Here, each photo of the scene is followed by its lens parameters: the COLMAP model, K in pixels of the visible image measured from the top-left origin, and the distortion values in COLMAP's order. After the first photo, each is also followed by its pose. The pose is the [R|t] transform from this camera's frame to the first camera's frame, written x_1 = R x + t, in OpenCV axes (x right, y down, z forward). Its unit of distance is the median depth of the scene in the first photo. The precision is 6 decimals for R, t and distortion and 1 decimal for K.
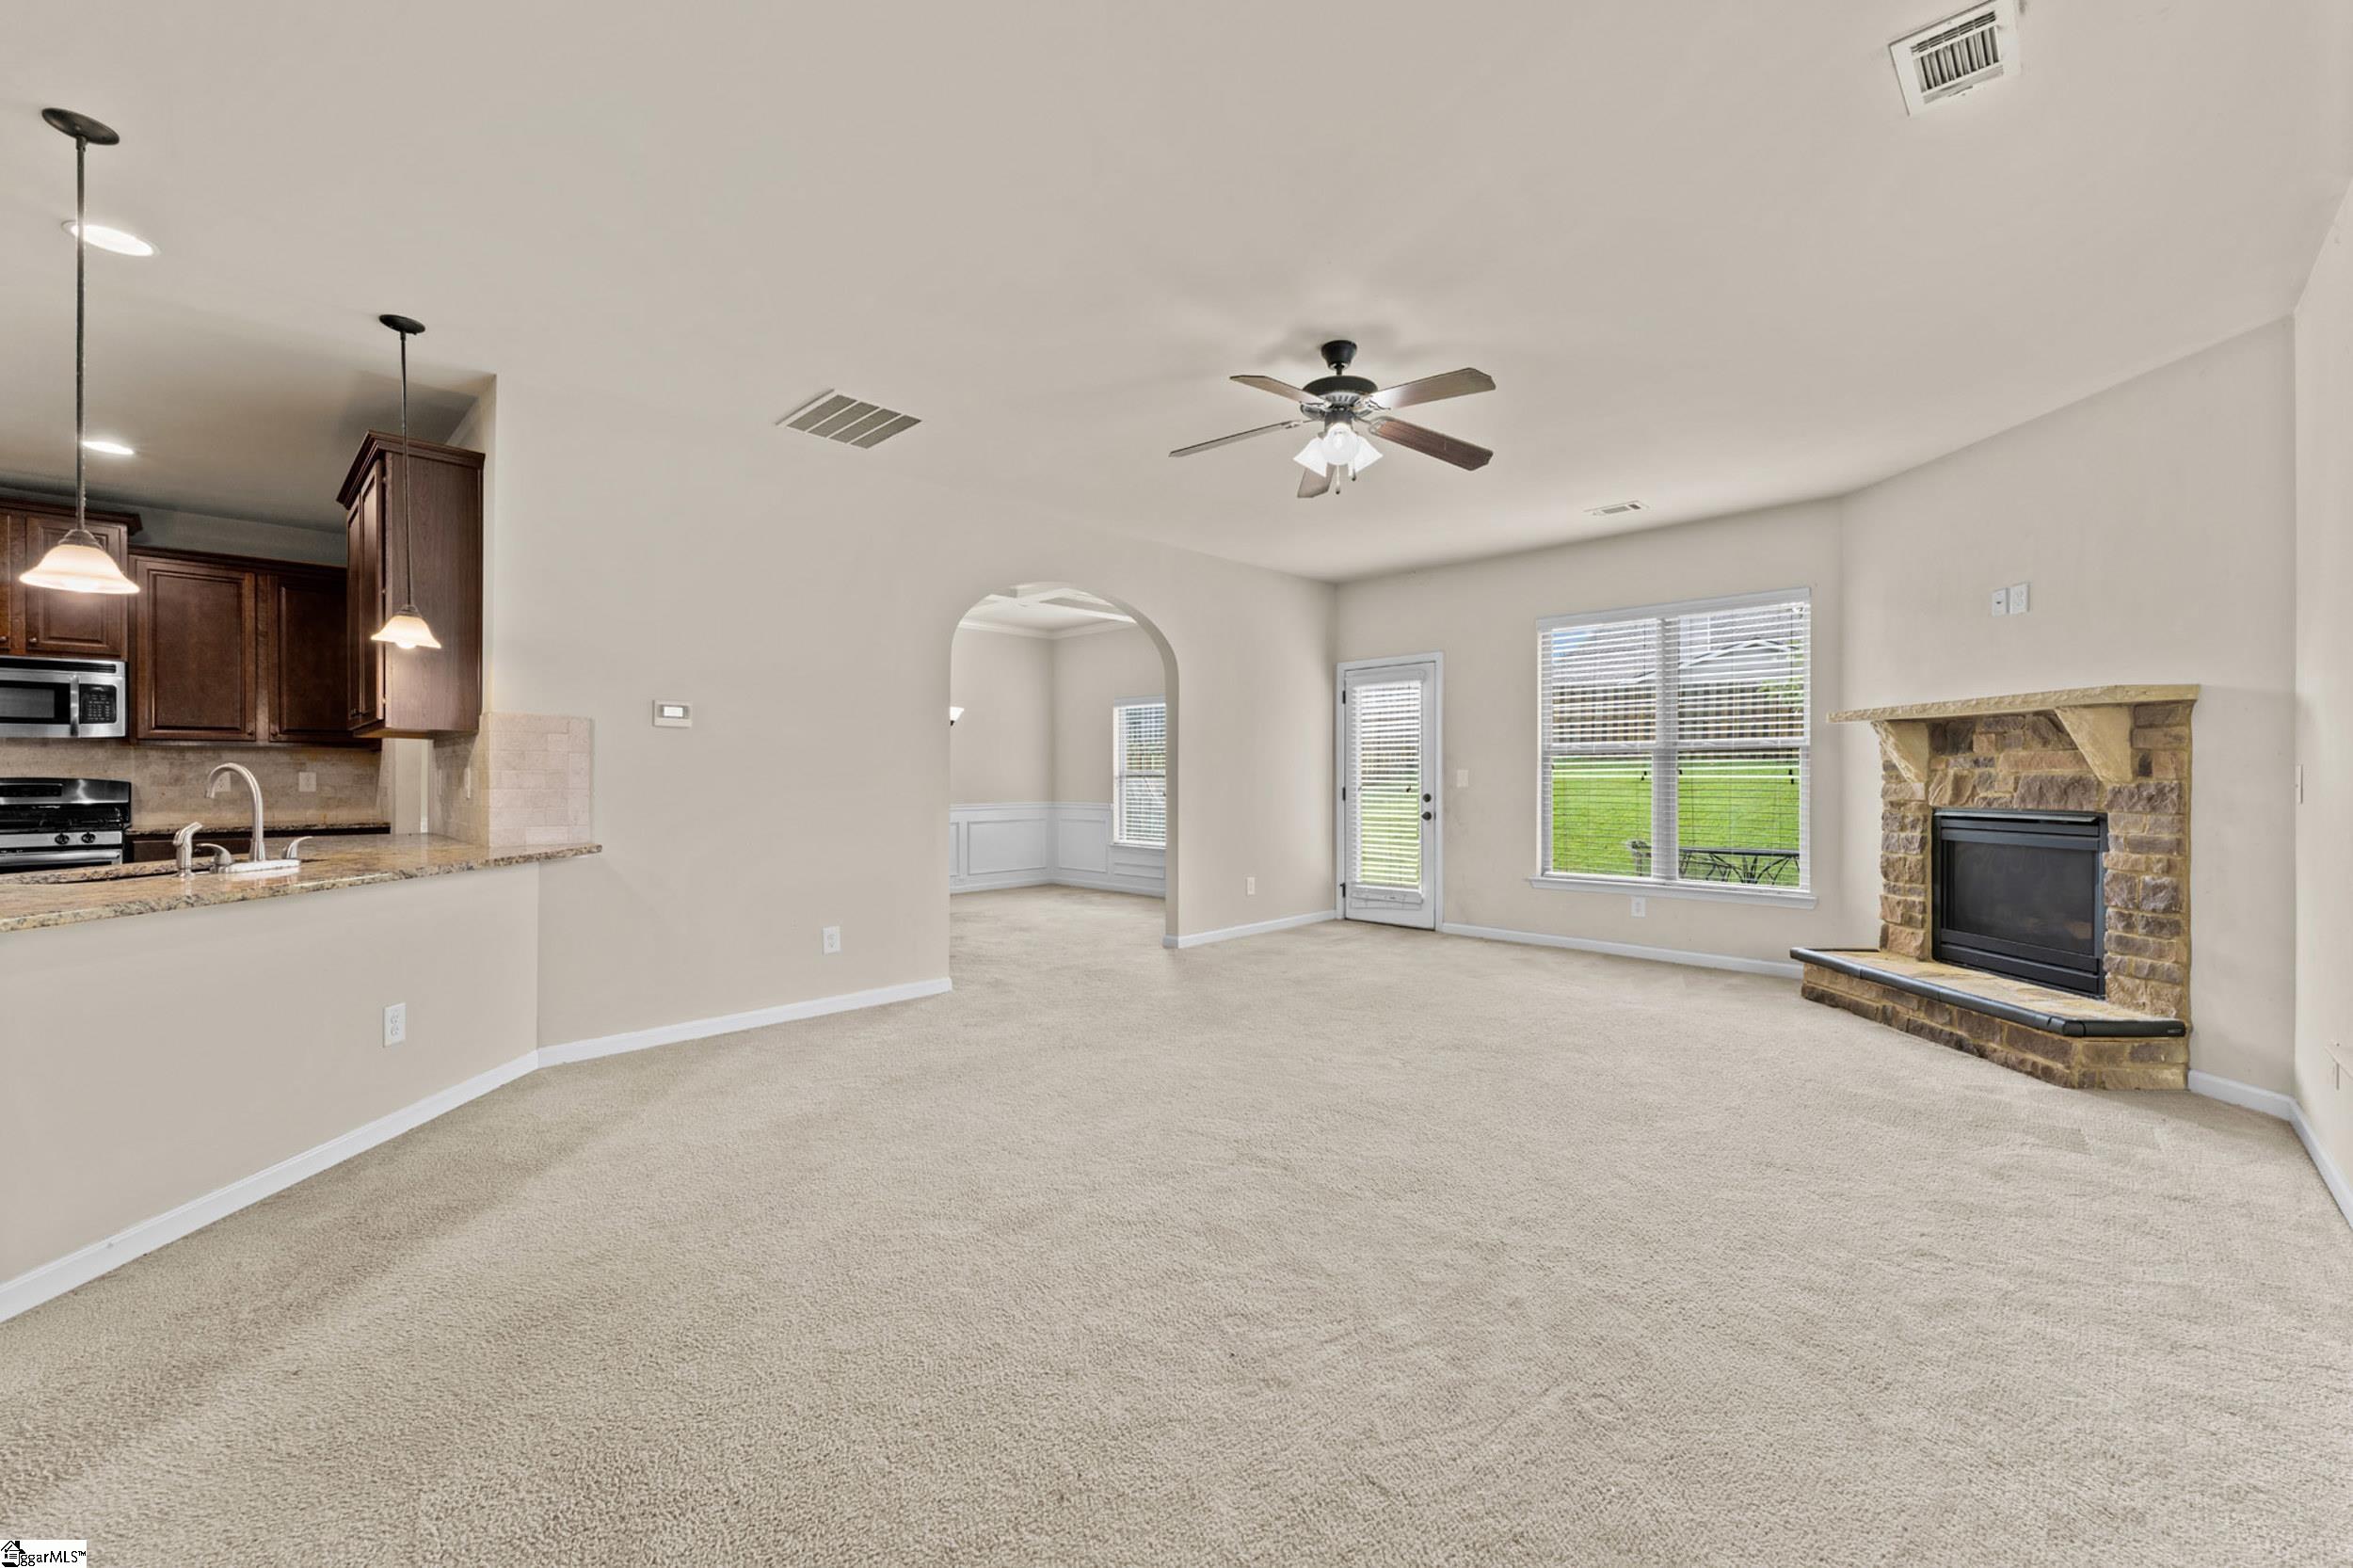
lens RADIAL K [[945.1, 0, 1164.4], [0, 945.1, 779.1], [0, 0, 1]] dist [0.000232, 0.000008]
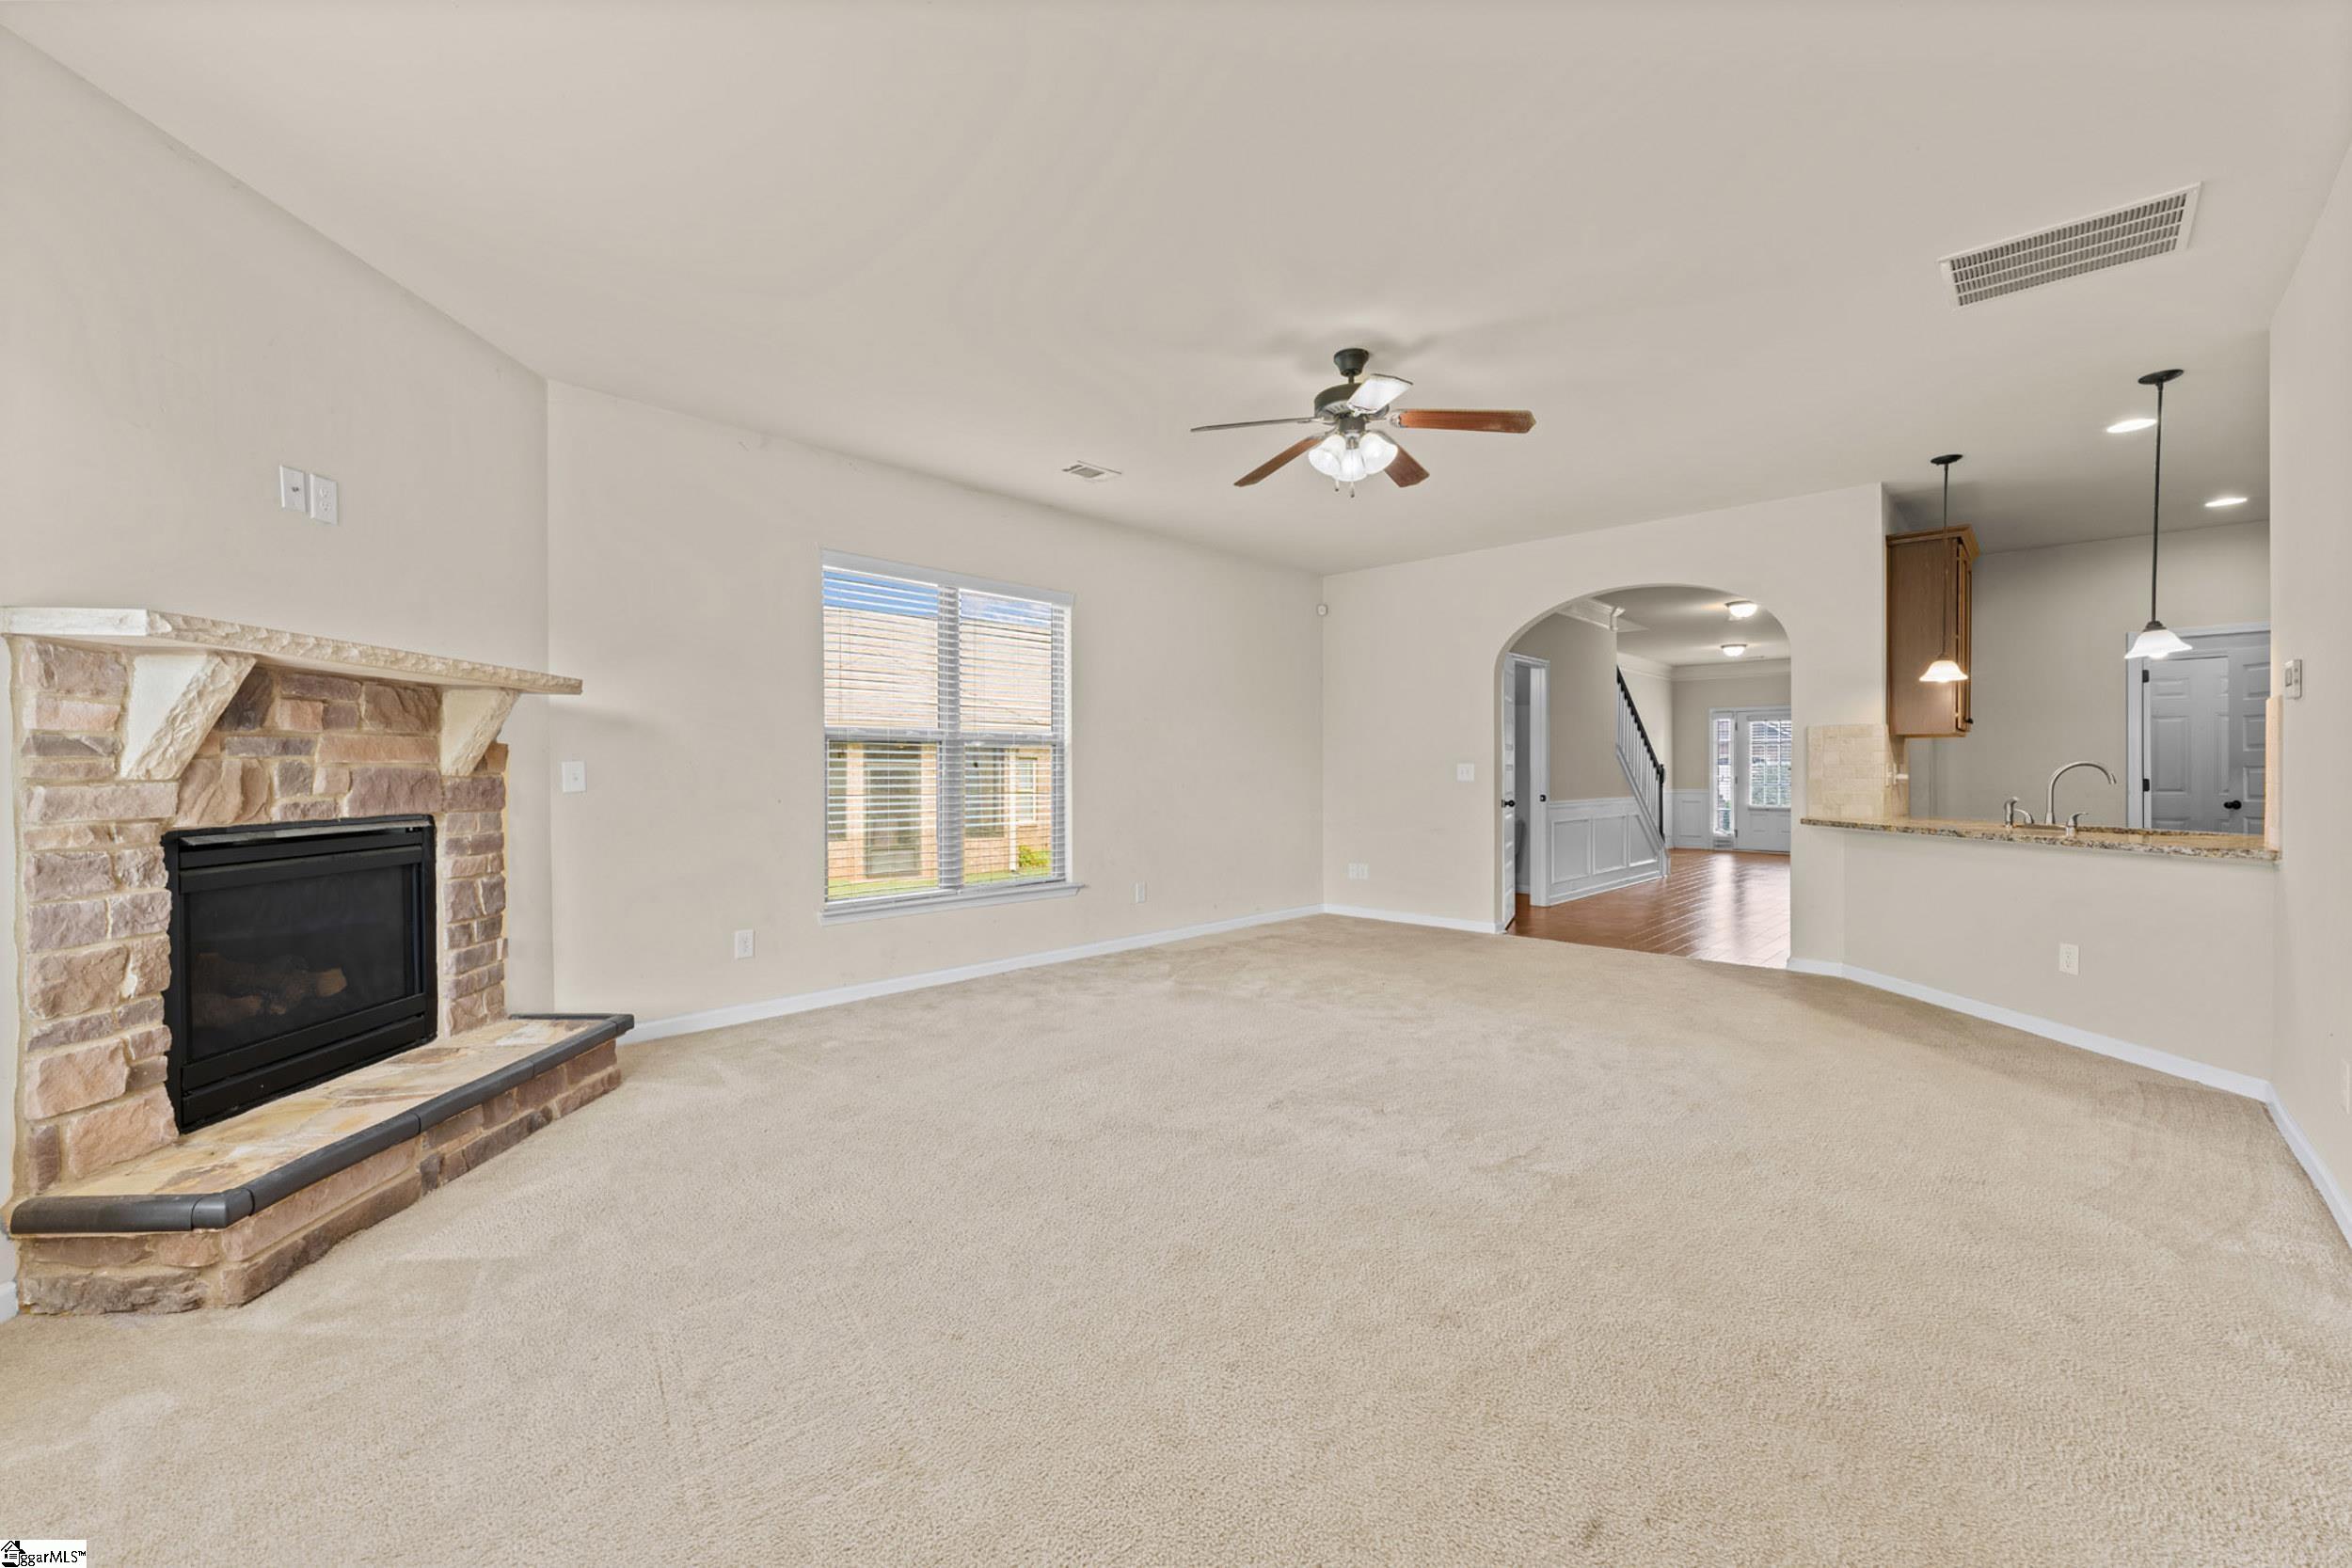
lens RADIAL K [[944.6, 0, 1186.1], [0, 944.6, 778.4], [0, 0, 1]] dist [0.000232, 0.000008]
pose [[-0.999094, 0.002619, -0.042469, 0.346501], [0.002223, 0.999954, 0.009373, -0.001776], [0.042492, 0.009270, -0.999054, 1.742266]]
